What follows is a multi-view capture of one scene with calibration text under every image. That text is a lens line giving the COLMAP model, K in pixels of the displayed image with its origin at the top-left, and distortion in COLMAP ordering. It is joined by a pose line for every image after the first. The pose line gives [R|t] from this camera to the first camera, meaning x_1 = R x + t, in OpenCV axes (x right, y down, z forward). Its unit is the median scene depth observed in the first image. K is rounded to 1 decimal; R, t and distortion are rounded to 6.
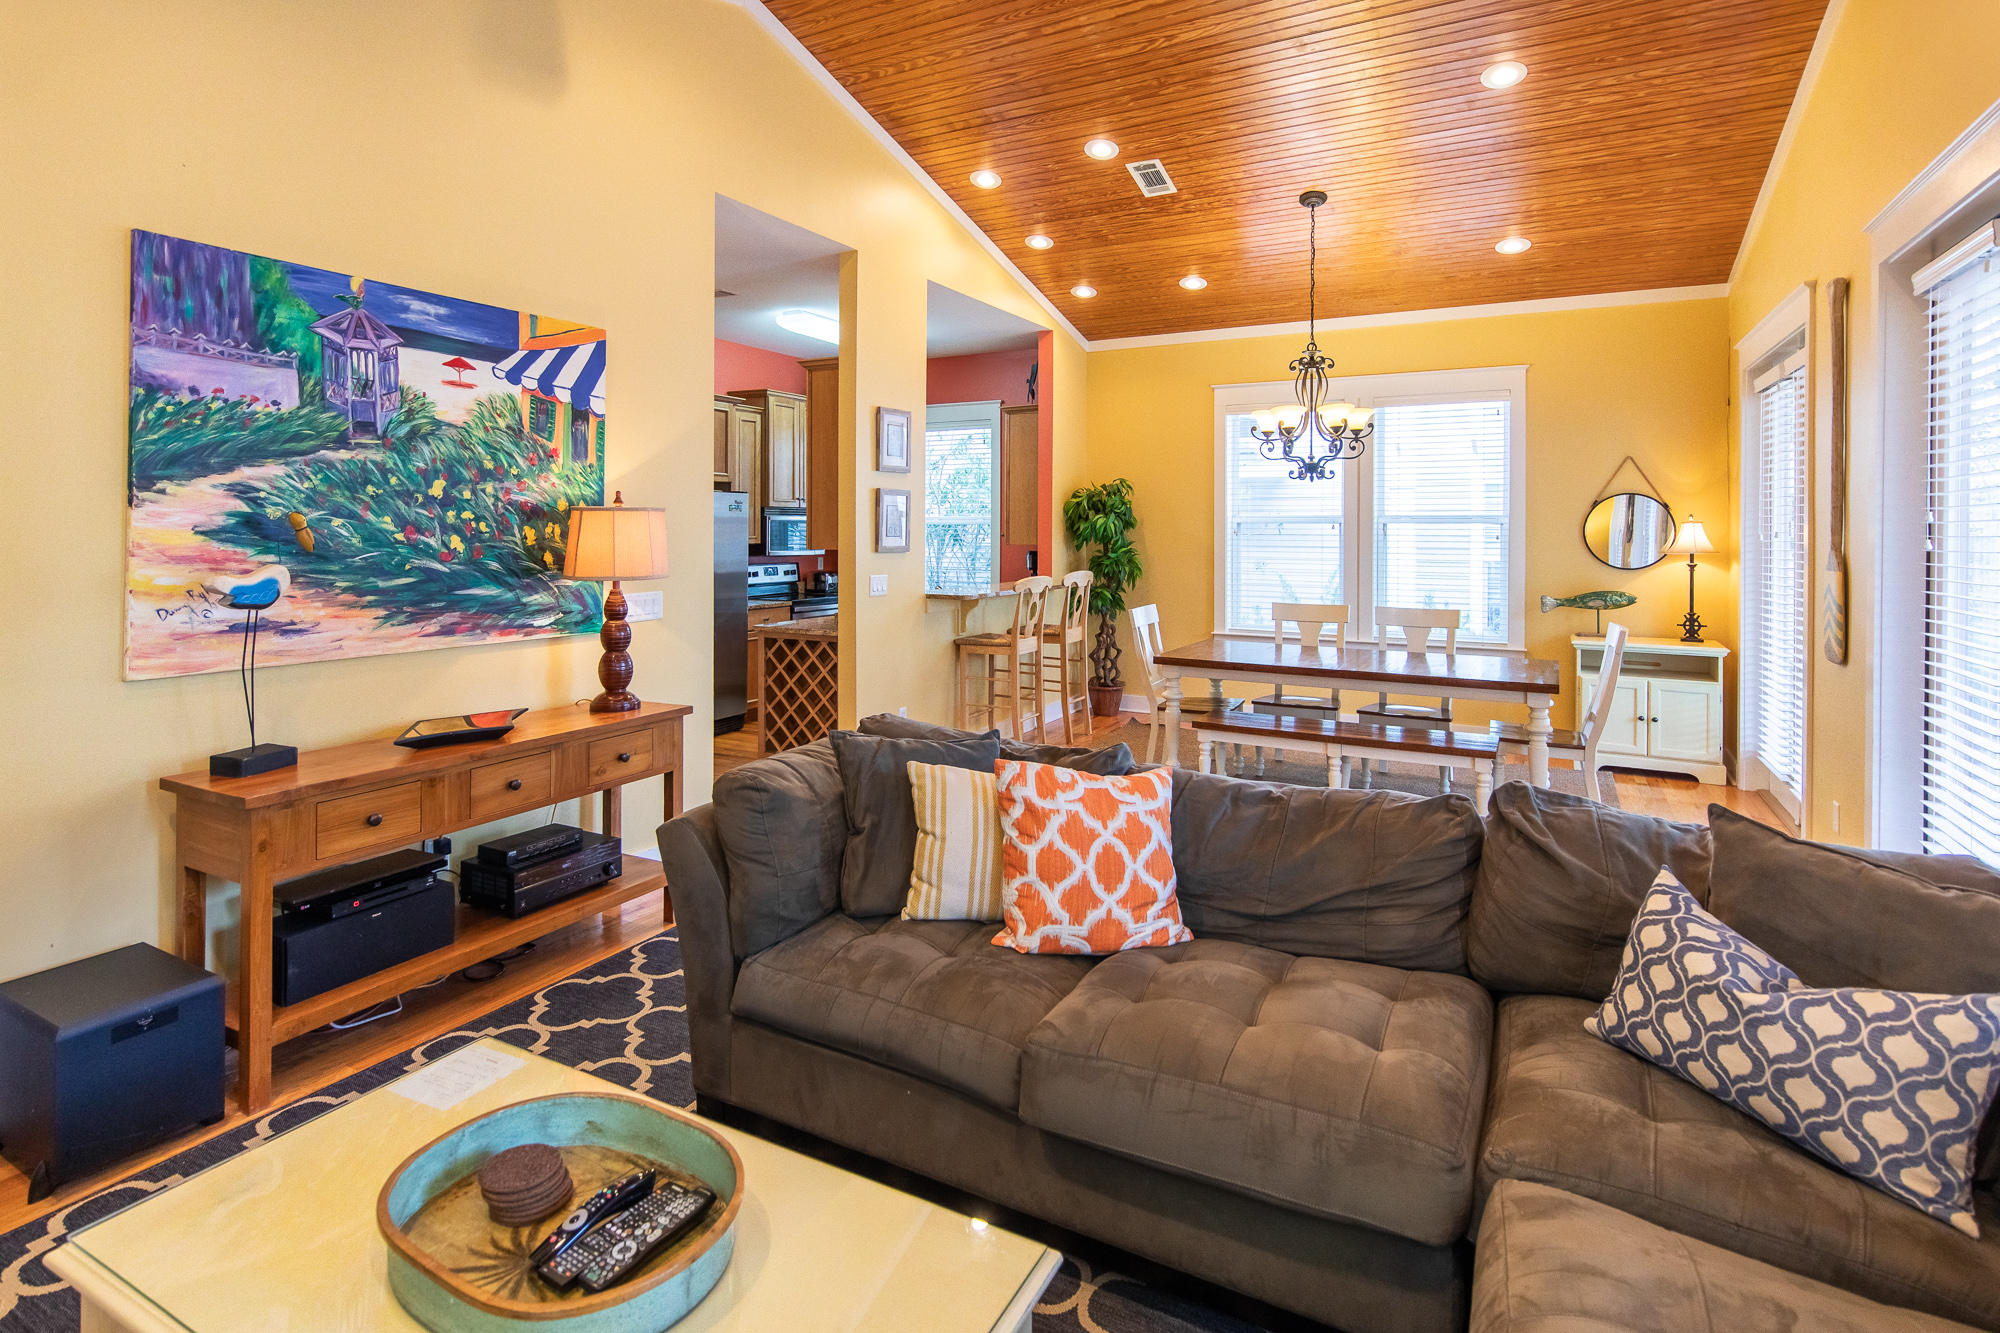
lens RADIAL K [[978.3, 0, 957.6], [0, 978.3, 534.5], [0, 0, 1]] dist [0.008694, -0.003151]
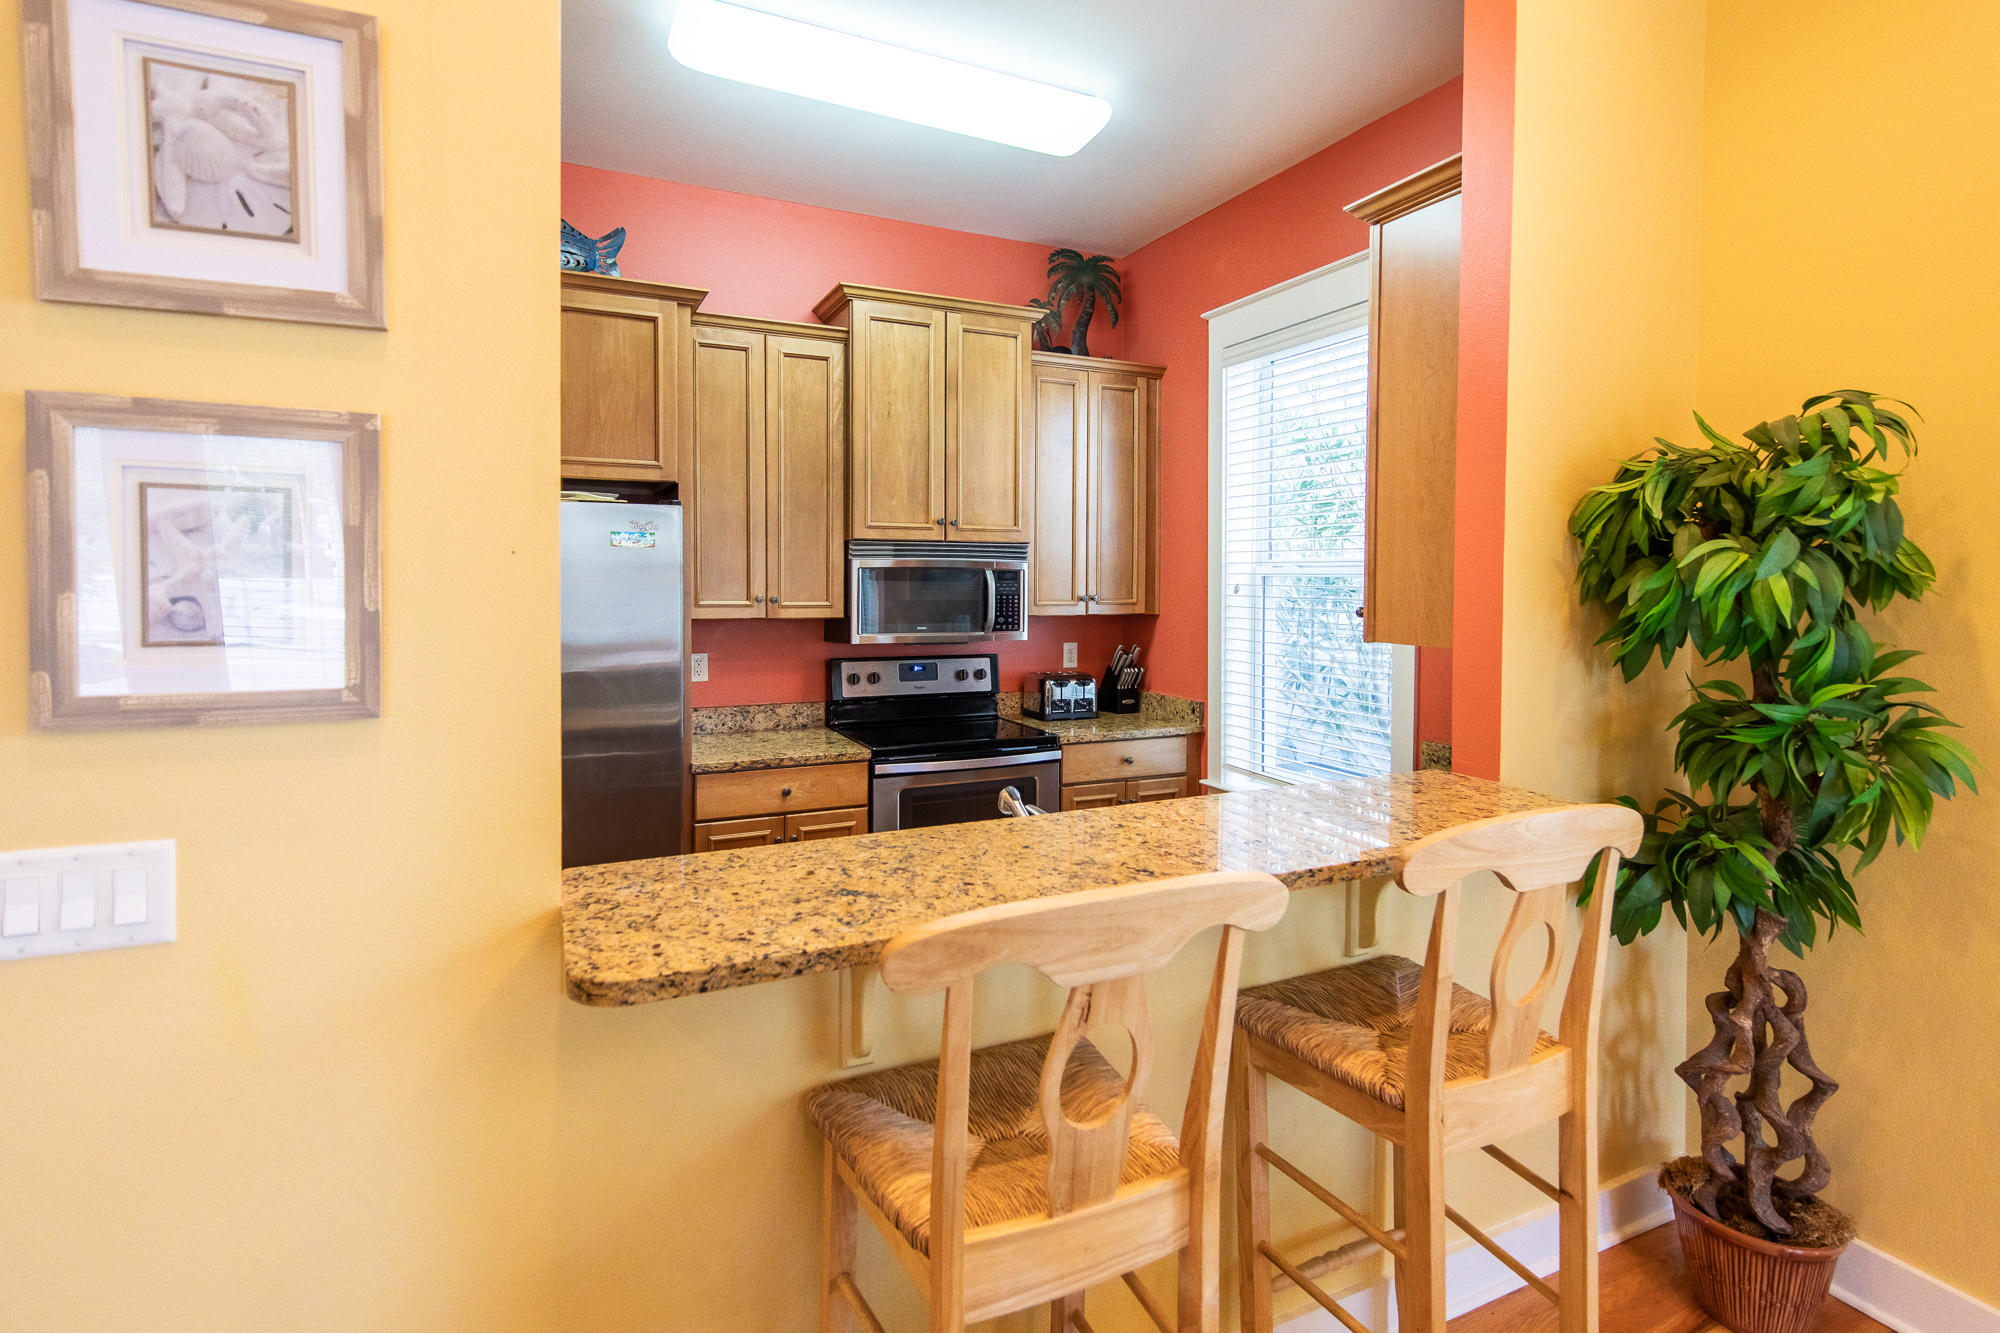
lens RADIAL K [[978.3, 0, 1005.4], [0, 978.3, 601.2], [0, 0, 1]] dist [0.008694, -0.003151]
pose [[0.833272, 0.015265, -0.552653, 0.261239], [-0.005546, 0.999799, 0.019254, -0.017153], [0.552836, -0.012979, 0.833189, 1.380012]]
